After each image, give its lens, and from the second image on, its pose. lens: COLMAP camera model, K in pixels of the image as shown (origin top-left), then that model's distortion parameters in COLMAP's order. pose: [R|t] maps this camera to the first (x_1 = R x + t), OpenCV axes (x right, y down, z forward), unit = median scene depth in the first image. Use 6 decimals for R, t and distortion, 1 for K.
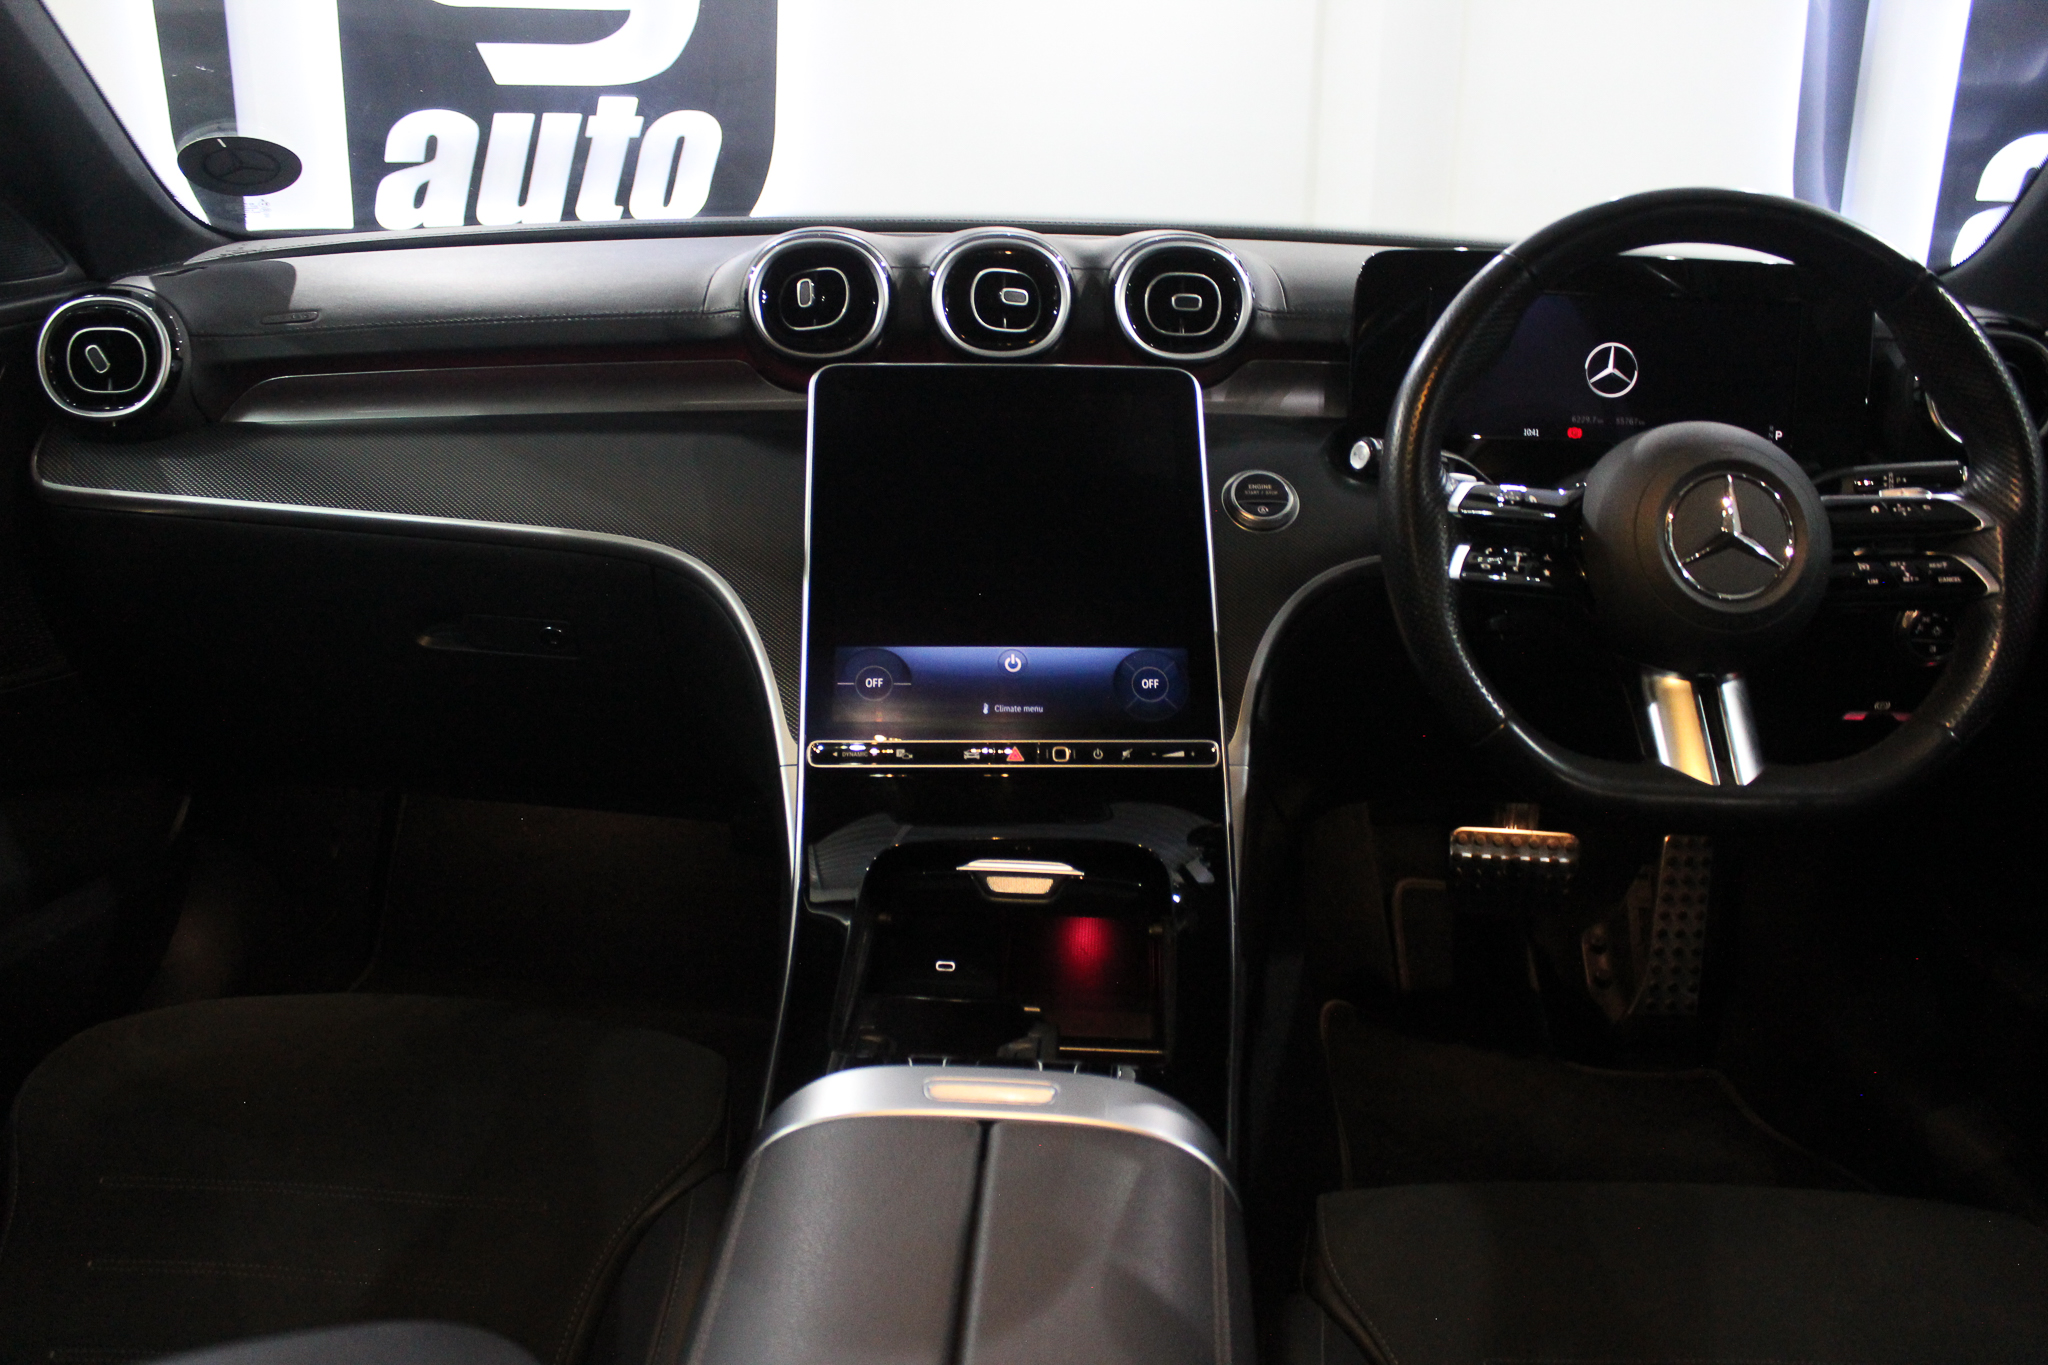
lens RADIAL K [[1667.0, 0, 1024.0], [0, 1667.0, 682.5], [0, 0, 1]] dist [-0.151607, 0.114295]
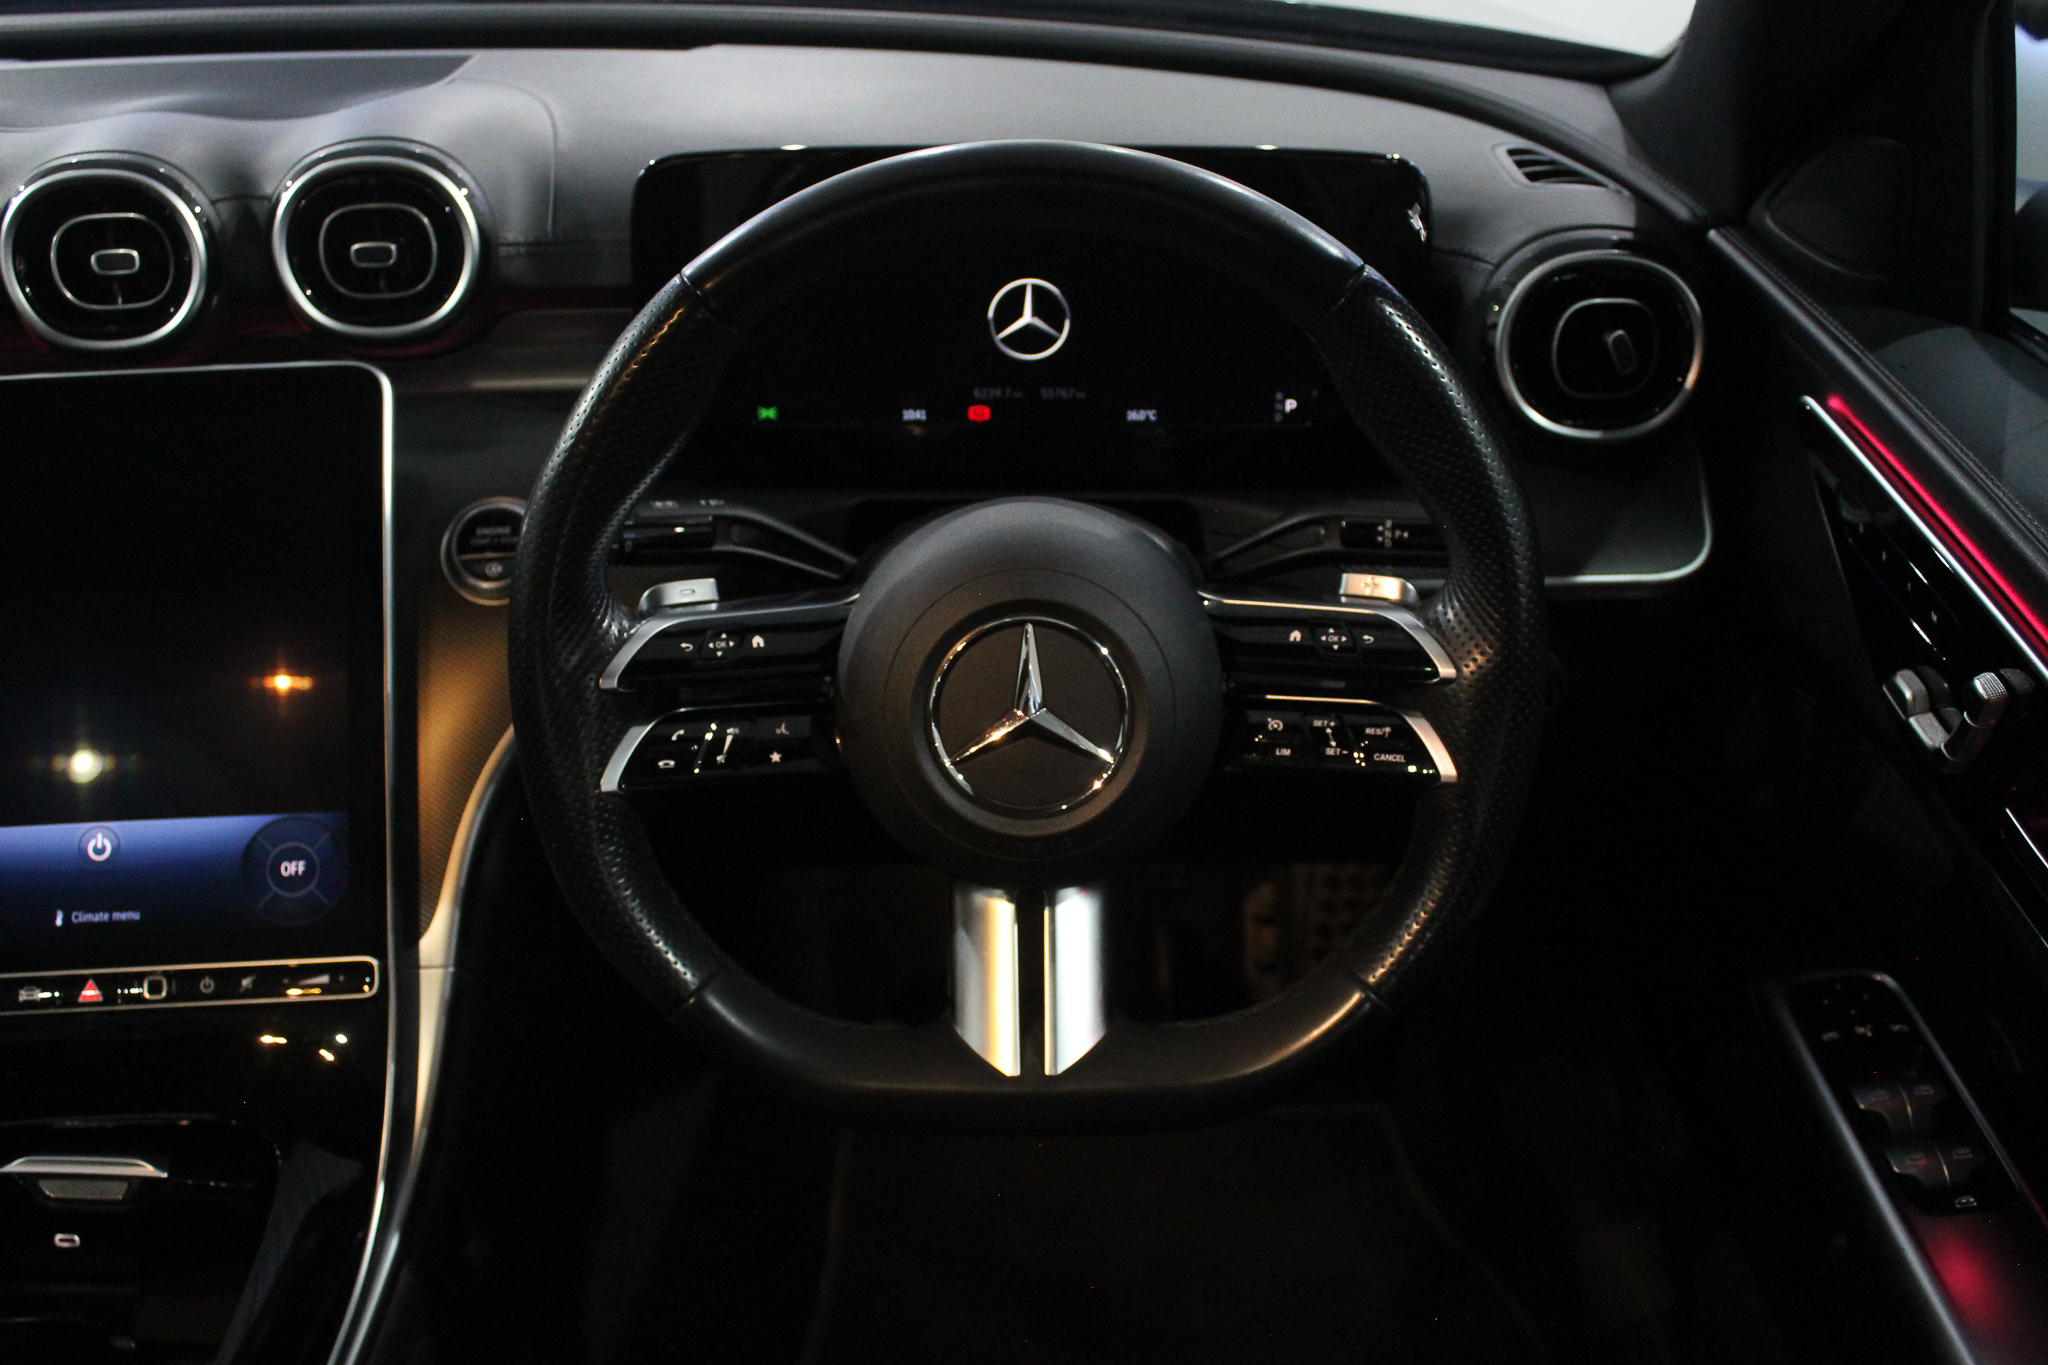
lens RADIAL K [[2029.9, 0, 1024.0], [0, 2029.9, 682.5], [0, 0, 1]] dist [-0.138715, 0.124620]
pose [[0.999110, -0.037160, 0.019955, 0.370629], [0.031878, 0.975053, 0.219670, -0.251396], [-0.027620, -0.218838, 0.975370, 0.184710]]
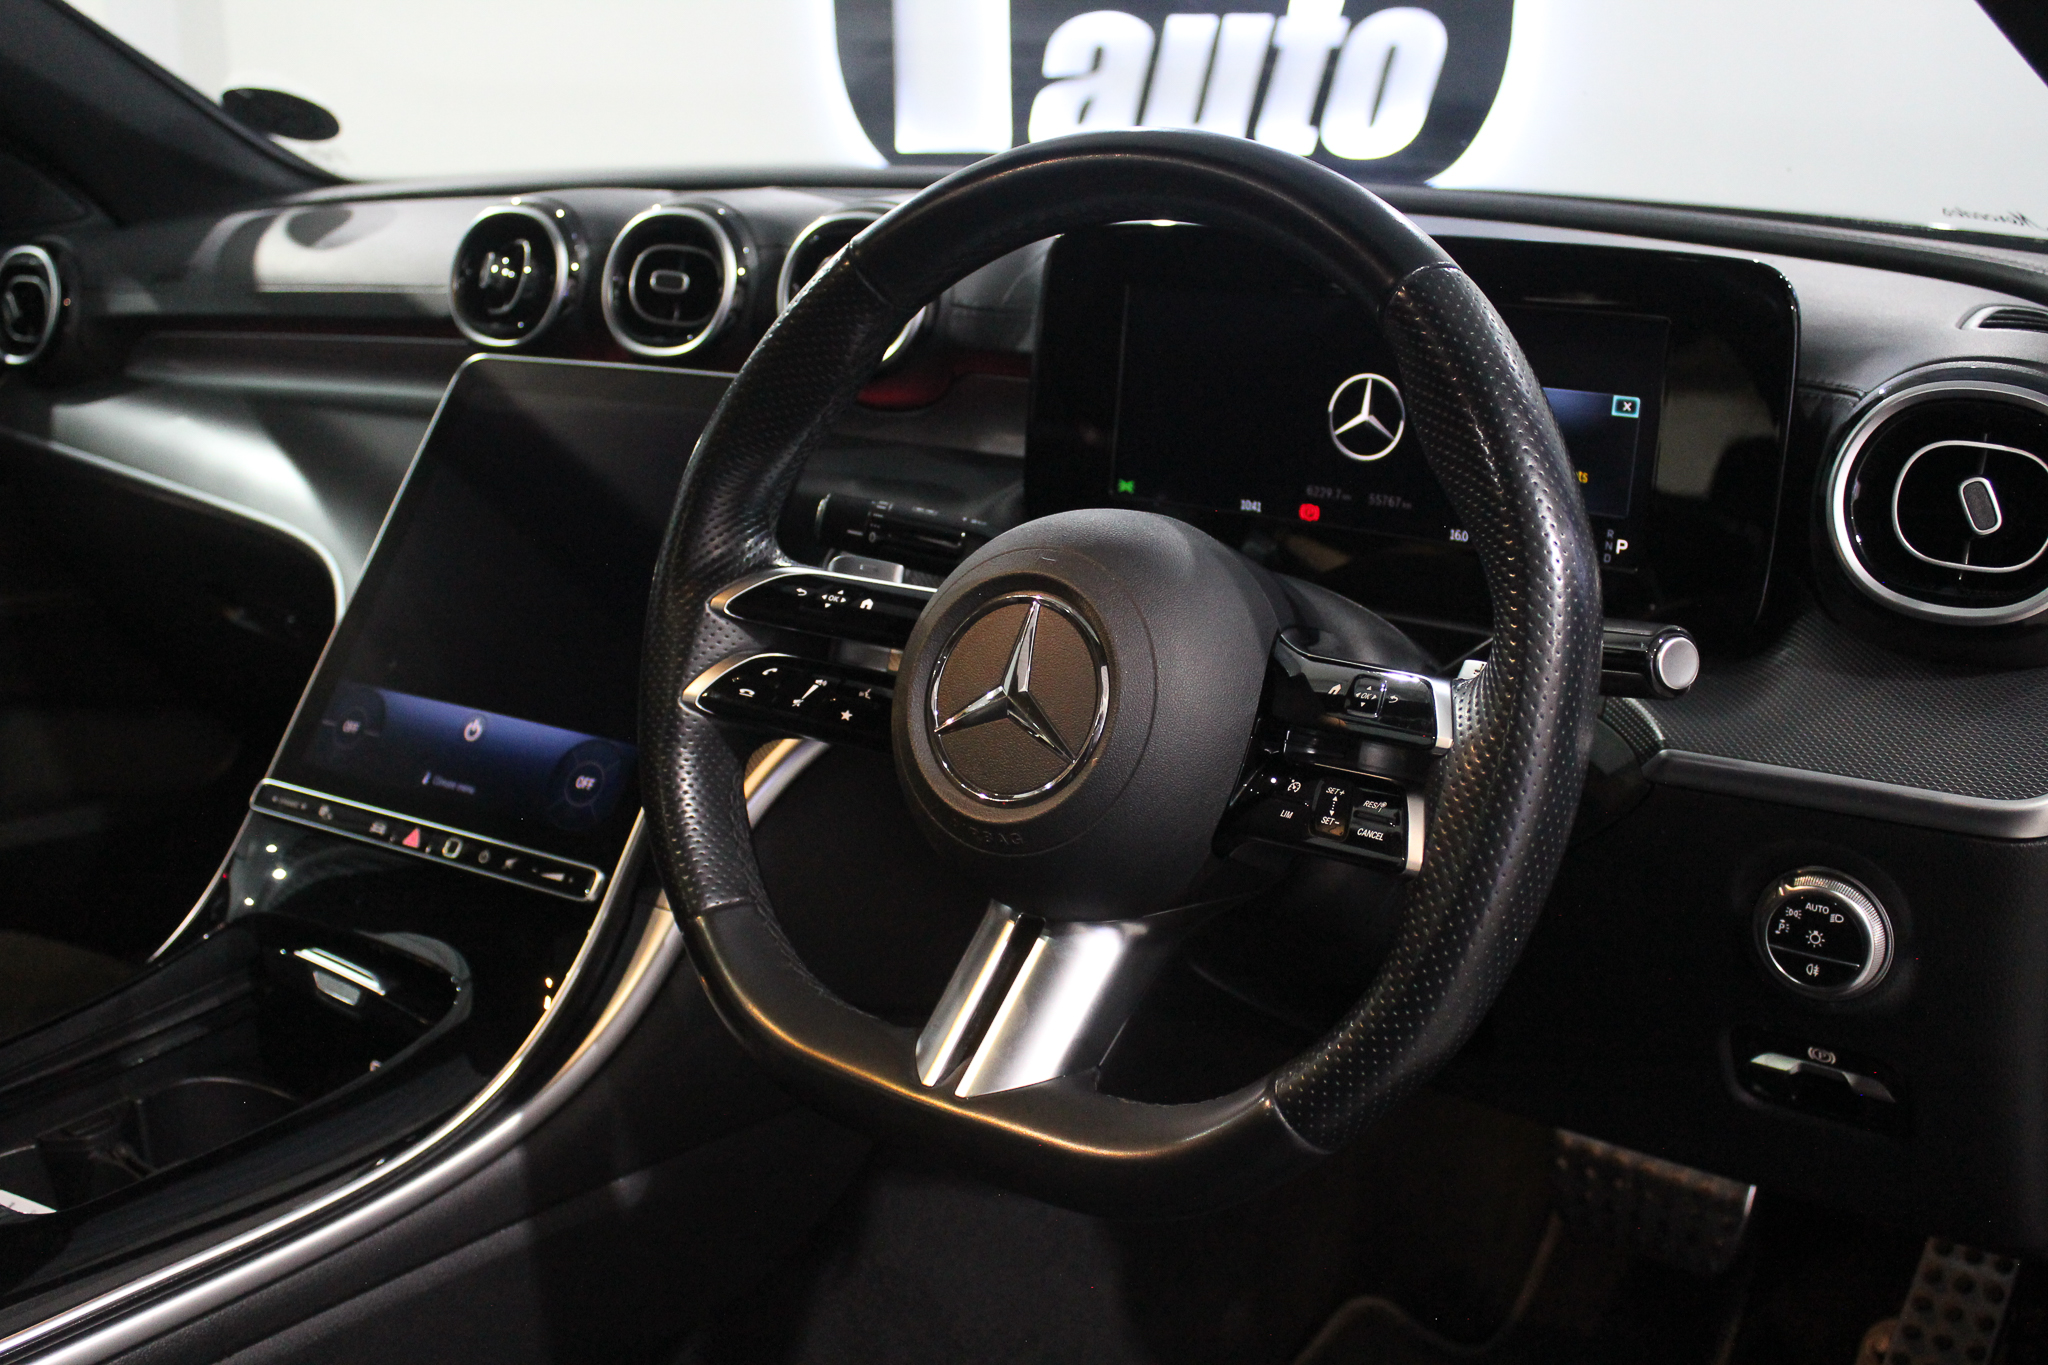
lens RADIAL K [[2029.9, 0, 1024.0], [0, 2029.9, 682.5], [0, 0, 1]] dist [-0.138715, 0.124620]
pose [[0.818163, 0.141172, -0.557387, 0.767983], [-0.143996, 0.988807, 0.039075, -0.113178], [0.556664, 0.048291, 0.829333, 0.323167]]
